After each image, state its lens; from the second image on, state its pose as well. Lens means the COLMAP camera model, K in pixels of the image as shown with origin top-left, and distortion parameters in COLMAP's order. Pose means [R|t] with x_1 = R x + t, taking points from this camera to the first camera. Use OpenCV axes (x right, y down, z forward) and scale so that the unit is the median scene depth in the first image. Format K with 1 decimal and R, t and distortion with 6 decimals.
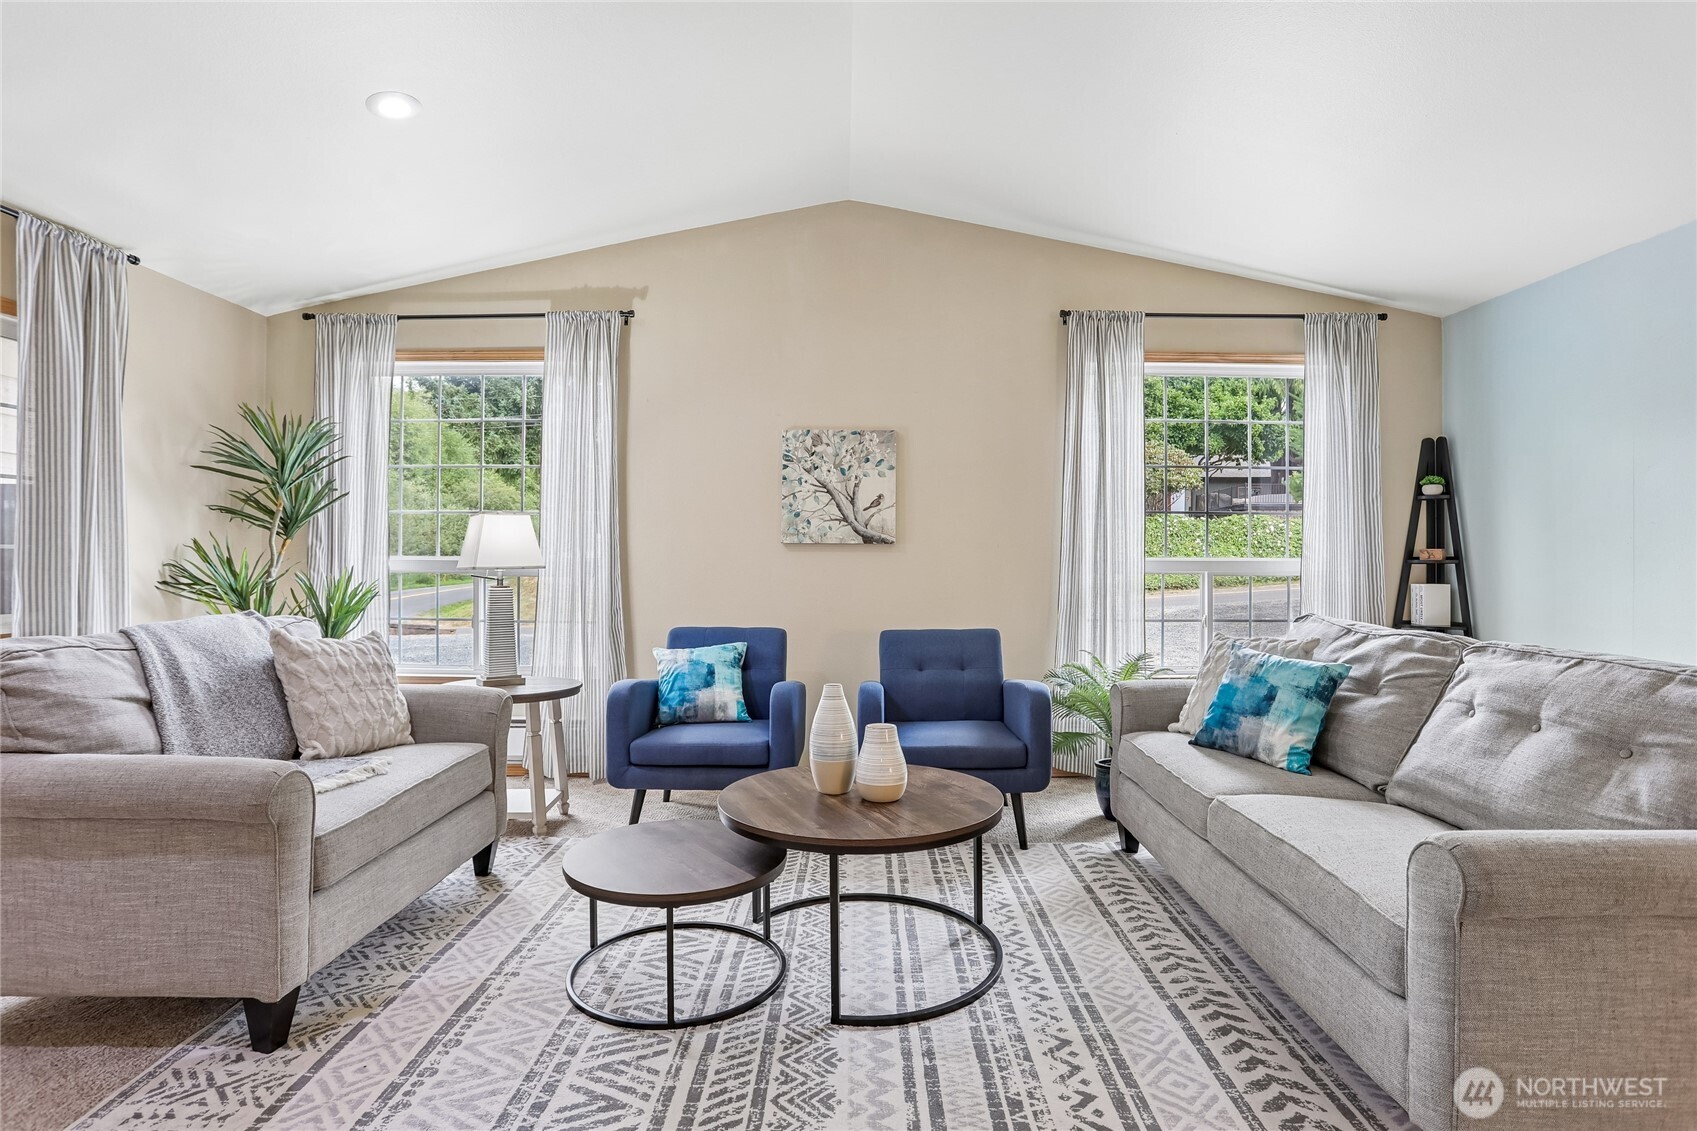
lens RADIAL K [[829.9, 0, 846.0], [0, 829.9, 554.8], [0, 0, 1]] dist [-0.075369, 0.032304]
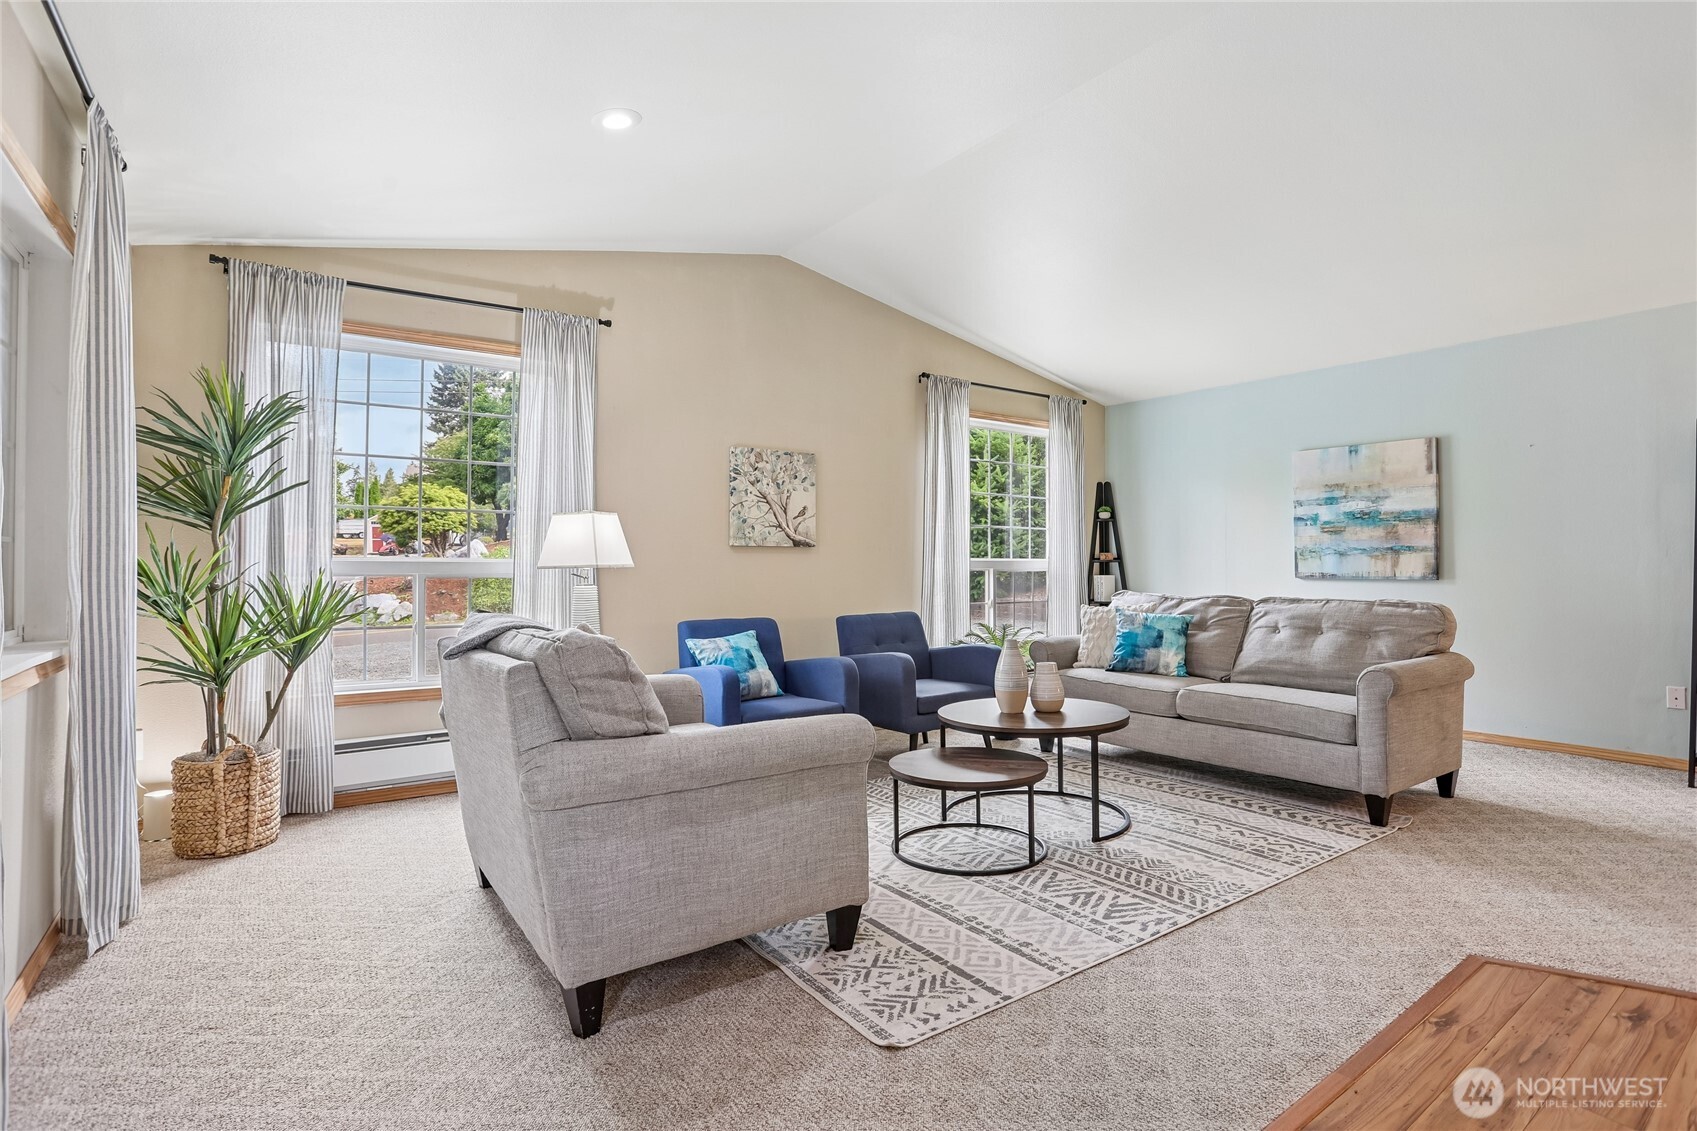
lens RADIAL K [[829.9, 0, 846.0], [0, 829.9, 554.8], [0, 0, 1]] dist [-0.075369, 0.032304]
pose [[0.813525, 0.002469, 0.581525, -0.737467], [0.003733, 0.999948, -0.009467, 0.011841], [-0.581518, 0.009872, 0.813473, -0.019432]]
